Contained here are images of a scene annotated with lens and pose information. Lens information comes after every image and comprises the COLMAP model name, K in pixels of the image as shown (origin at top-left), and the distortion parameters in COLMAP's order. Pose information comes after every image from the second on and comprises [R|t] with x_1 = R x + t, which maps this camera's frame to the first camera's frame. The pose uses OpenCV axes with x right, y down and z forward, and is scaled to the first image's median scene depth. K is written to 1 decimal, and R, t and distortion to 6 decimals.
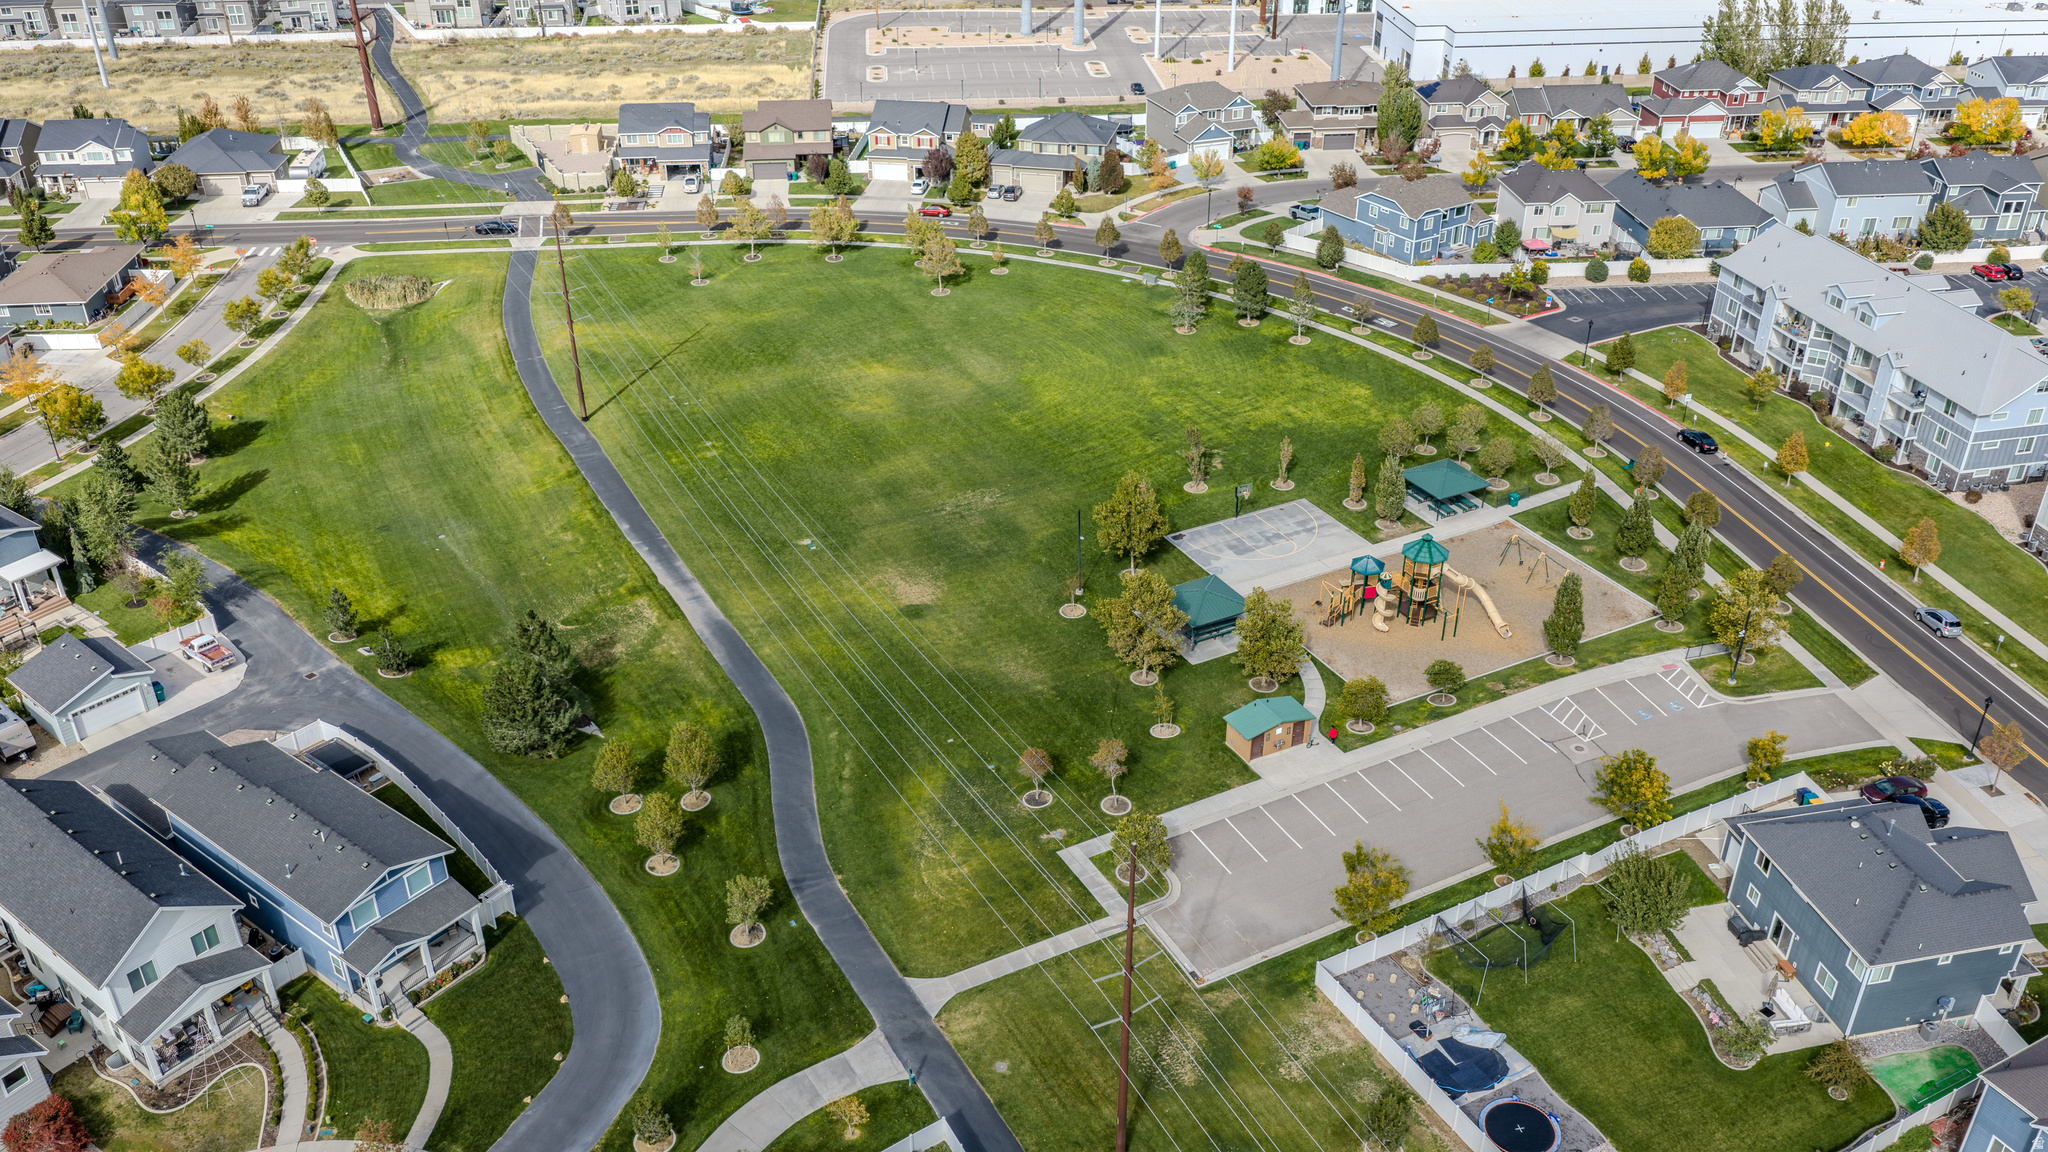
lens RADIAL K [[1687.6, 0, 1022.5], [0, 1687.6, 573.7], [0, 0, 1]] dist [0.024730, -0.043484]
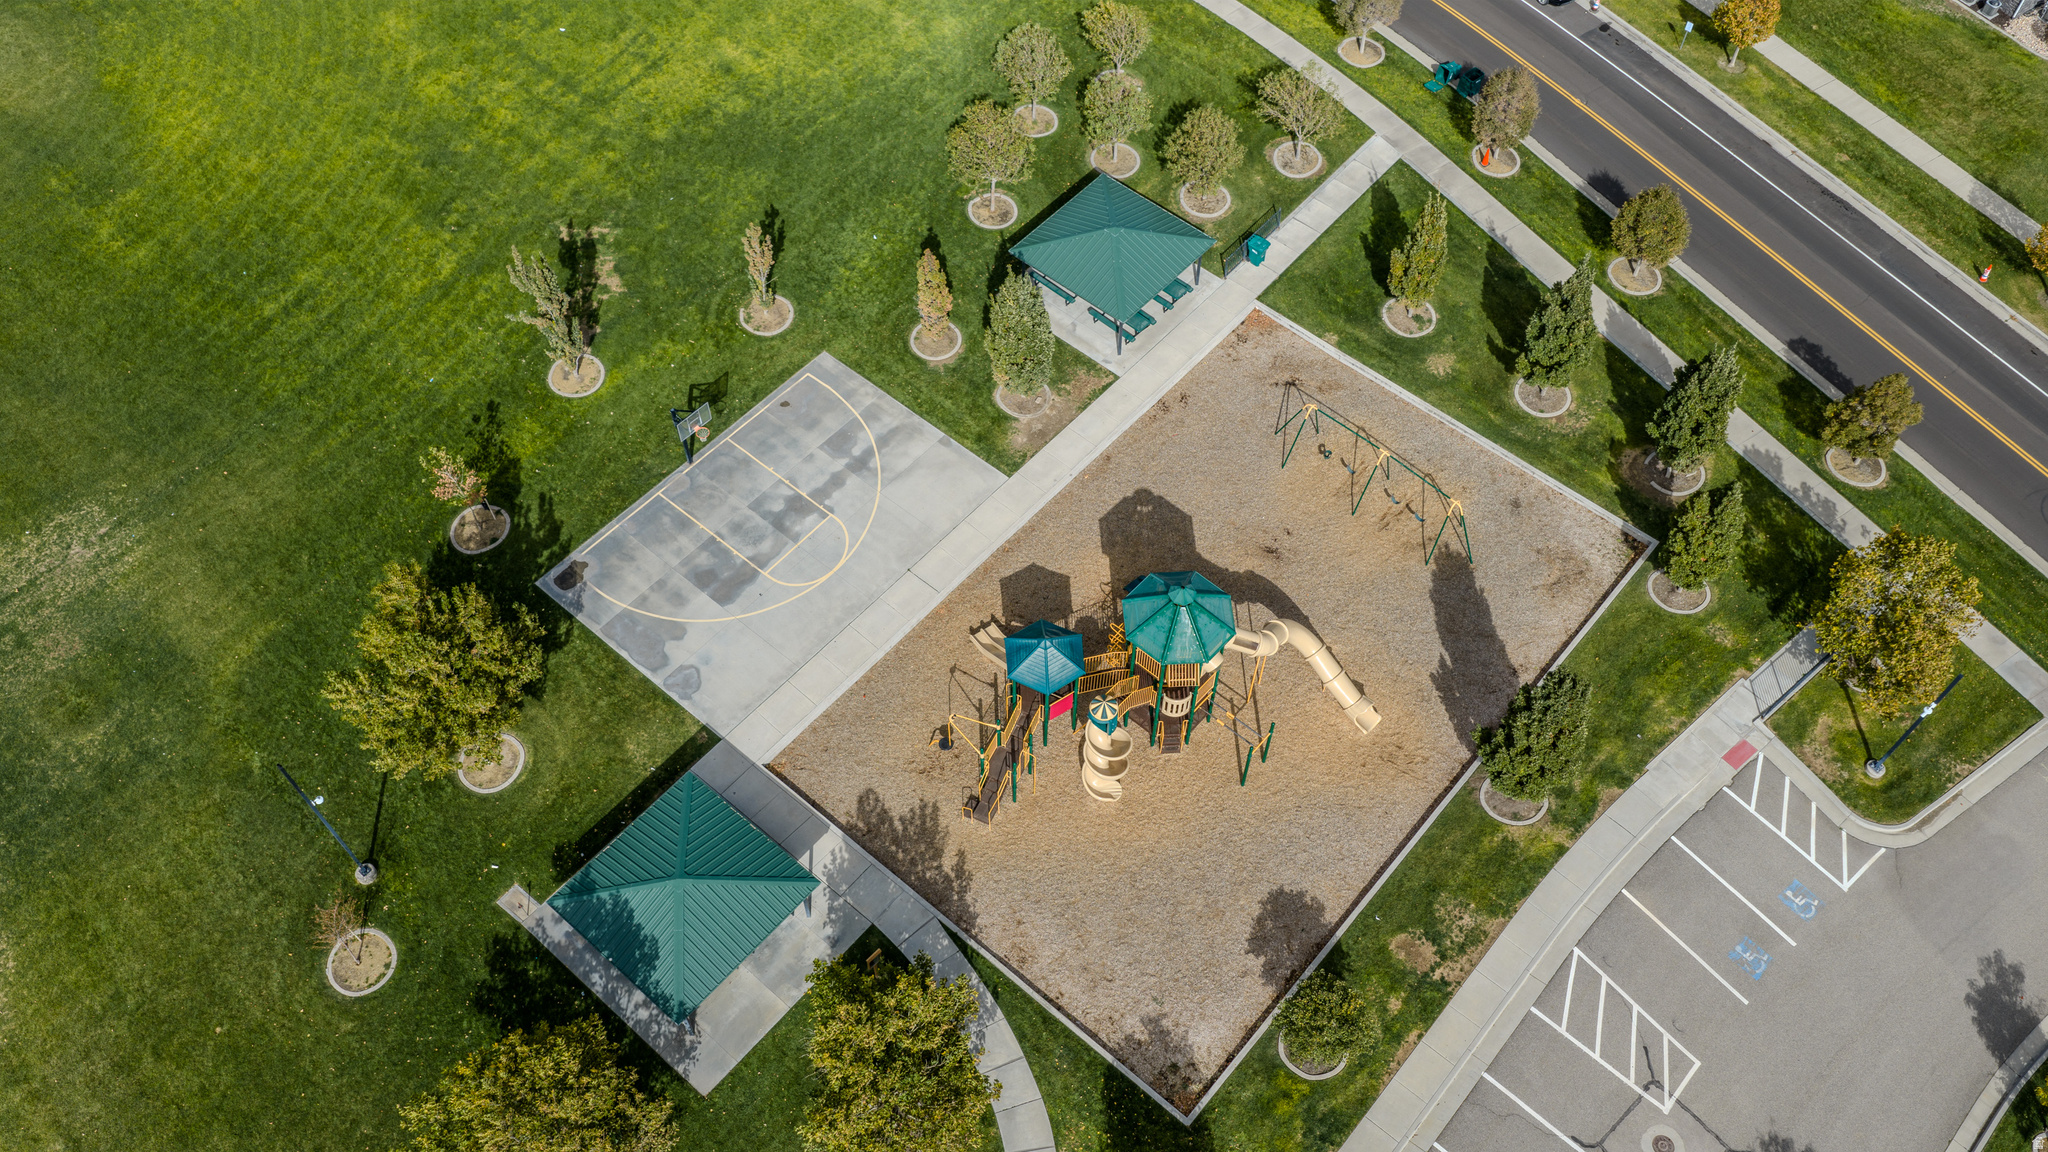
lens RADIAL K [[1687.6, 0, 1020.4], [0, 1687.6, 577.5], [0, 0, 1]] dist [0.024730, -0.043484]
pose [[0.931577, -0.295784, 0.211366, 0.104844], [0.173957, 0.873203, 0.455253, -0.189324], [-0.319222, -0.387335, 0.864910, 0.584252]]
